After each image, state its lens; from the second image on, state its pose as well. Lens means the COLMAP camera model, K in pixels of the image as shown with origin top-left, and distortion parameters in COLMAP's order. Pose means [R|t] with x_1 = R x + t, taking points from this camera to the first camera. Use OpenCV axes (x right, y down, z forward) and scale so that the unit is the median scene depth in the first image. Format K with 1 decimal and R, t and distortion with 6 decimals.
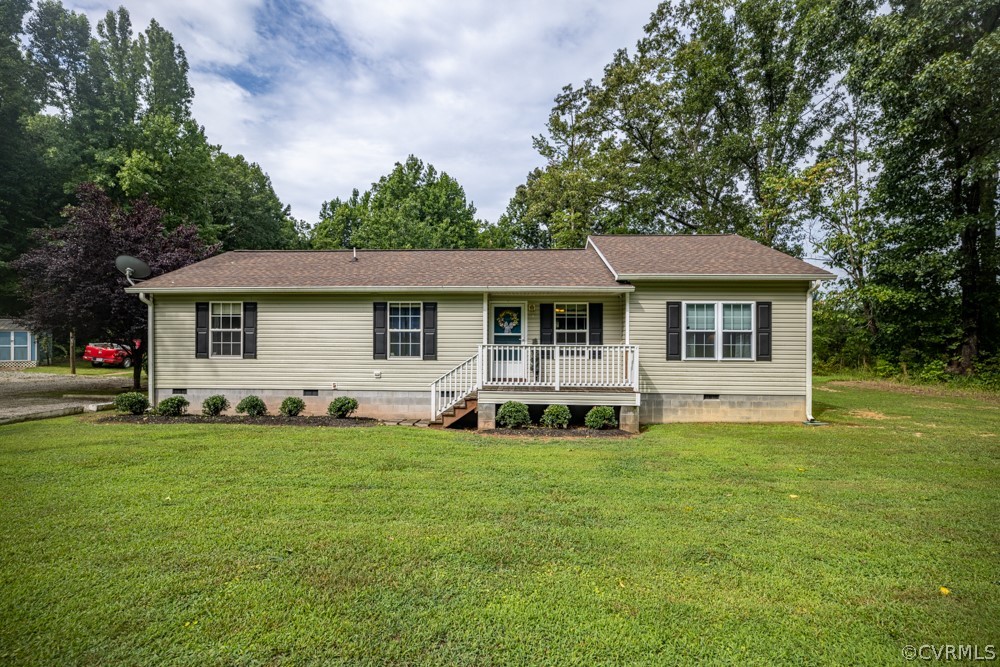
lens RADIAL K [[438.1, 0, 504.7], [0, 438.1, 331.7], [0, 0, 1]] dist [-0.008827, -0.000799]
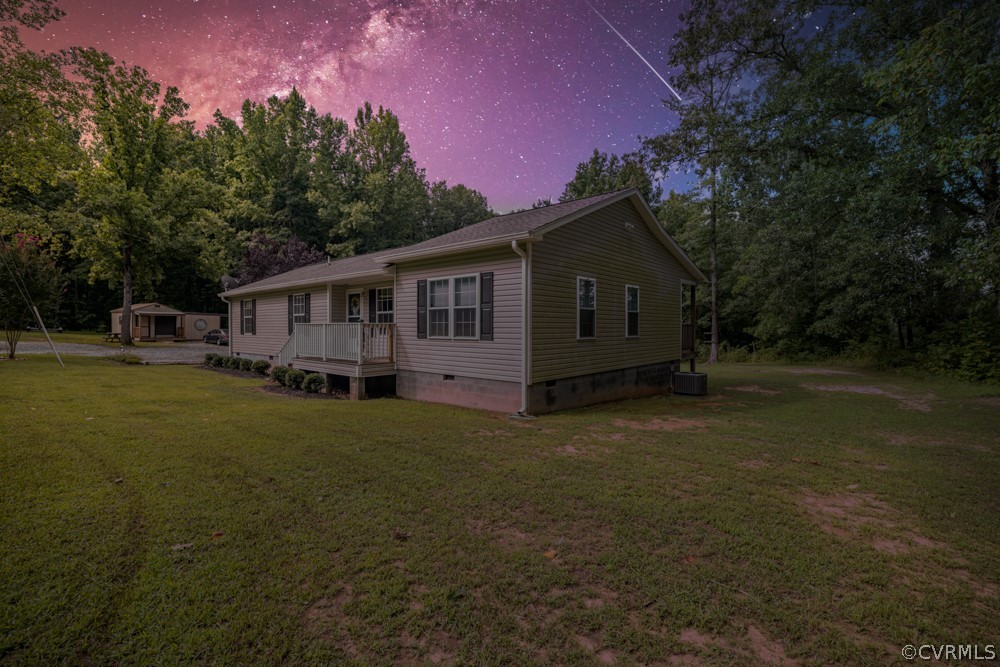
lens RADIAL K [[438.1, 0, 499.9], [0, 438.1, 336.1], [0, 0, 1]] dist [-0.008827, -0.000799]
pose [[0.787225, 0.009427, -0.616593, 1.137823], [0.000818, 0.999866, 0.016332, 0.043359], [0.616665, -0.013362, 0.787112, 0.320181]]
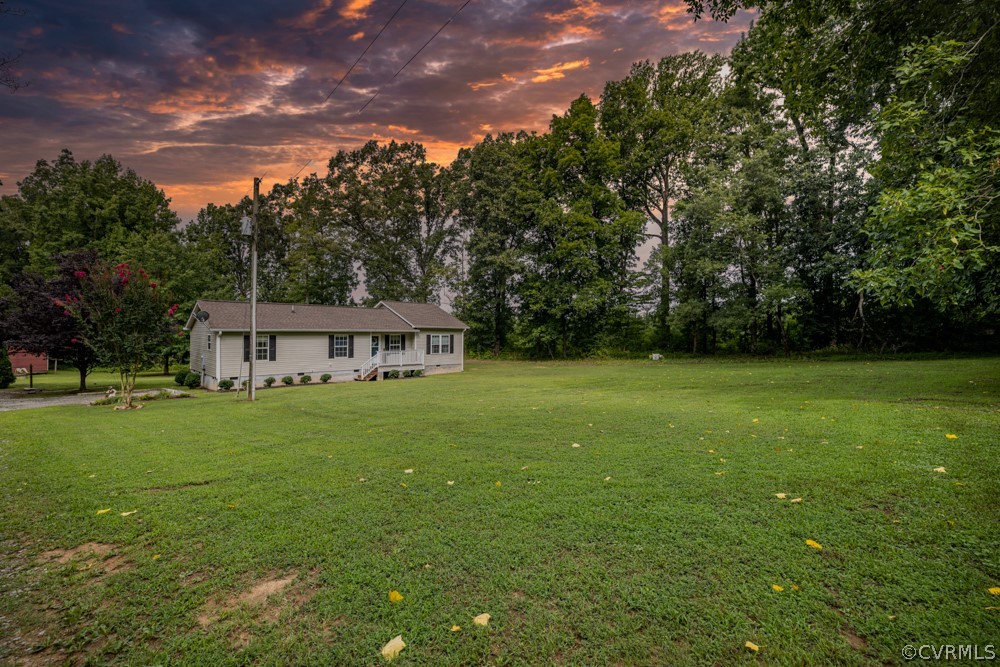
lens RADIAL K [[438.1, 0, 497.4], [0, 438.1, 325.6], [0, 0, 1]] dist [-0.008827, -0.000799]
pose [[0.684733, 0.010349, 0.728720, -1.470440], [-0.009658, 0.999940, -0.005125, -0.120297], [-0.728730, -0.003529, 0.684792, -1.390731]]
